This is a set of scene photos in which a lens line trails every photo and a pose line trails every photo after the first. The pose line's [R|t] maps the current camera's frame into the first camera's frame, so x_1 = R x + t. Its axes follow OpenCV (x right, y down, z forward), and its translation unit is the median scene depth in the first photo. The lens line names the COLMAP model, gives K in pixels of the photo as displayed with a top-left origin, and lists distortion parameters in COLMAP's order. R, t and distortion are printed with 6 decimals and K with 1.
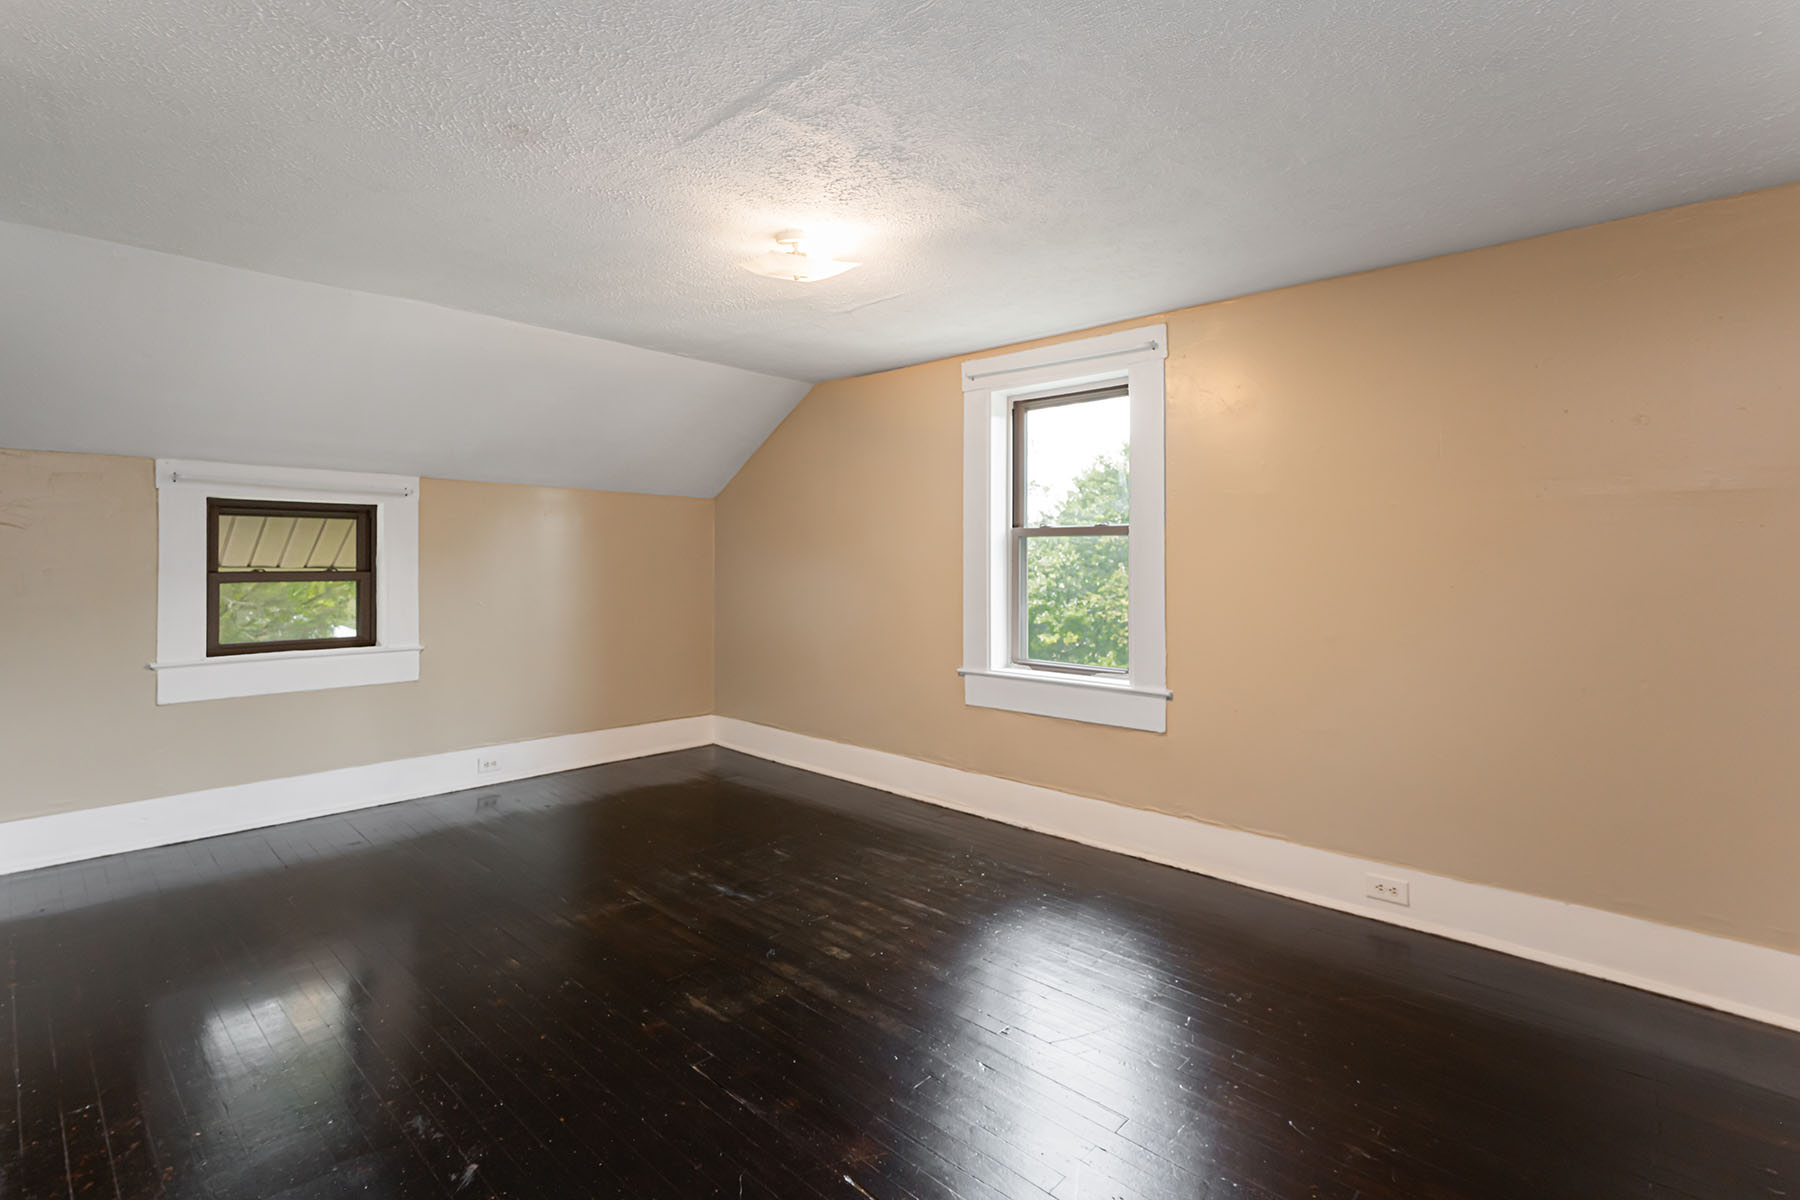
lens RADIAL K [[826.1, 0, 895.7], [0, 826.1, 563.8], [0, 0, 1]] dist [-0.000466, -0.000048]
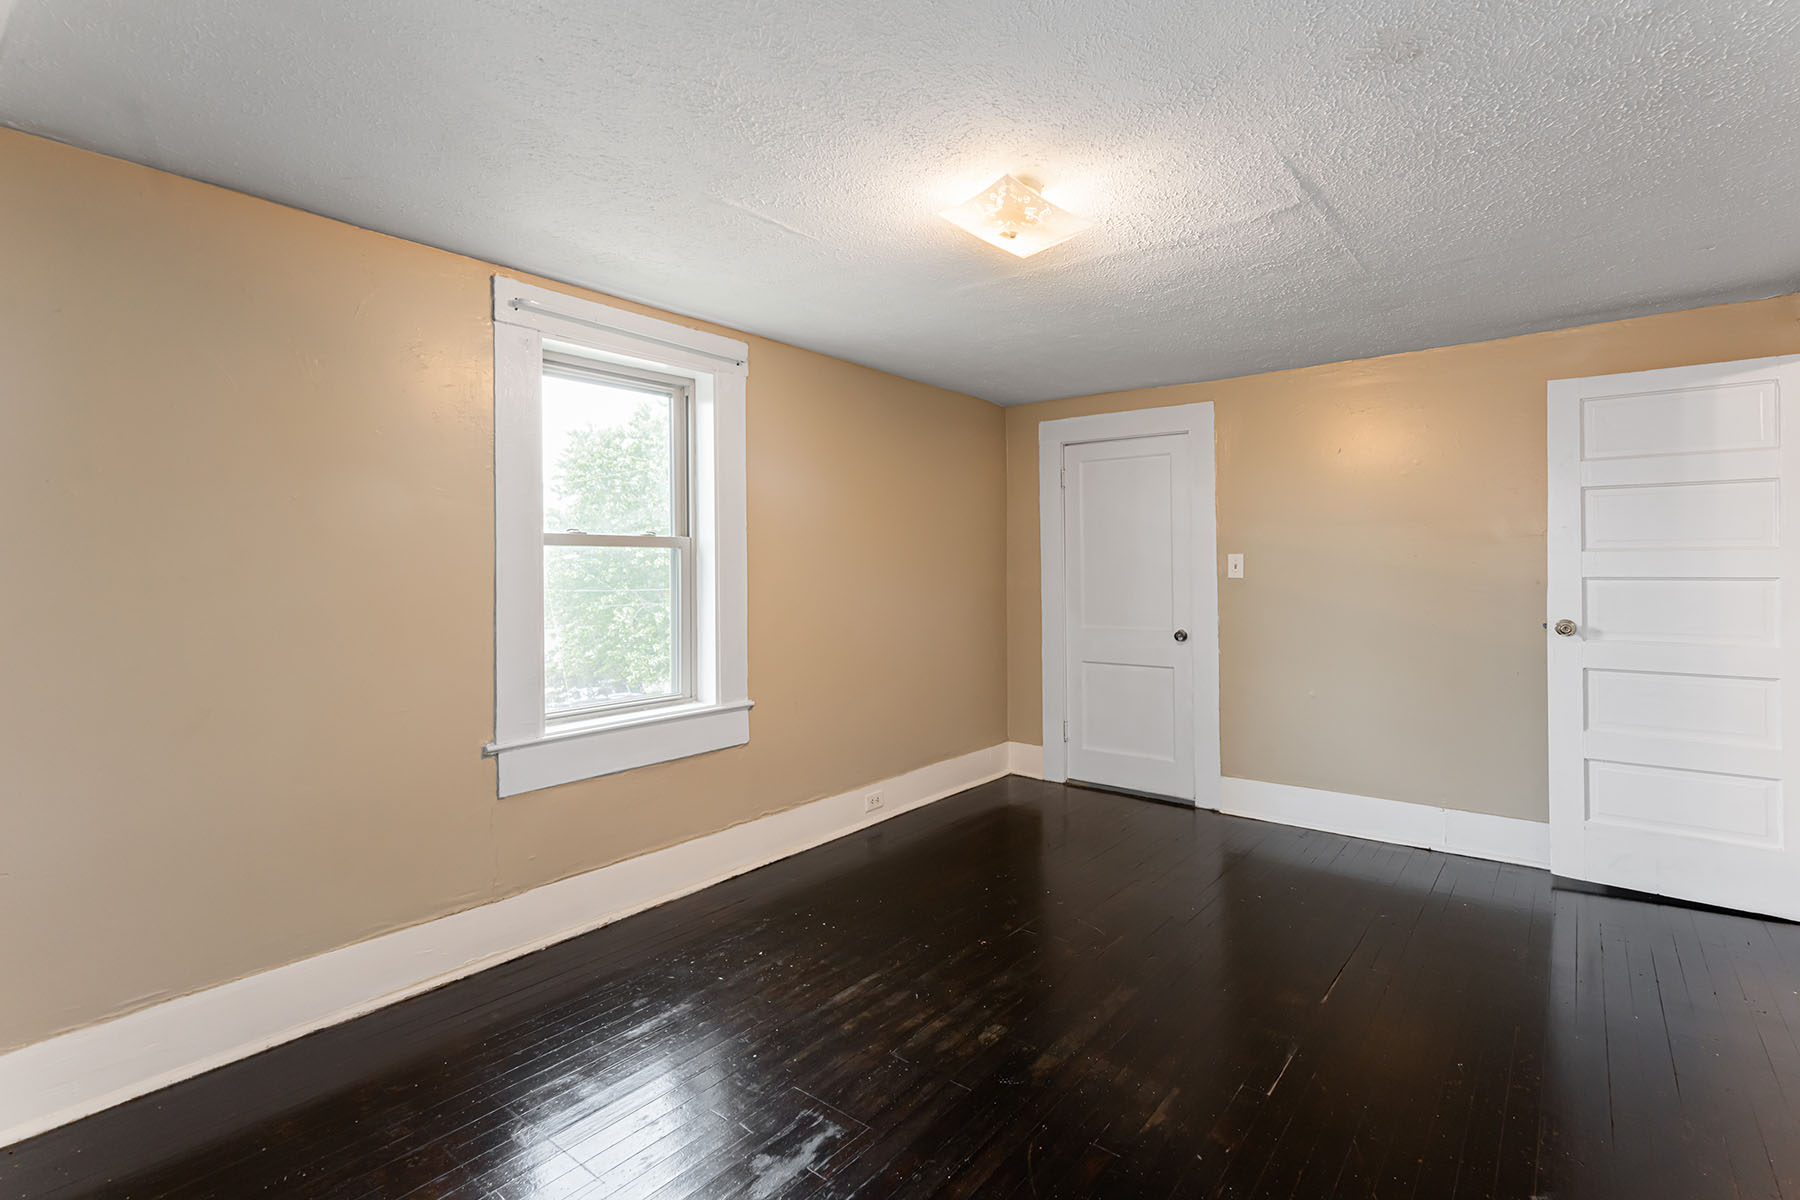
lens RADIAL K [[799.9, 0, 905.0], [0, 799.9, 566.8], [0, 0, 1]] dist [0.001621, 0.000125]
pose [[-0.049523, 0.003341, 0.998767, -0.793711], [0.007892, 0.999964, -0.002954, -0.011474], [-0.998742, 0.007736, -0.049547, 0.996261]]
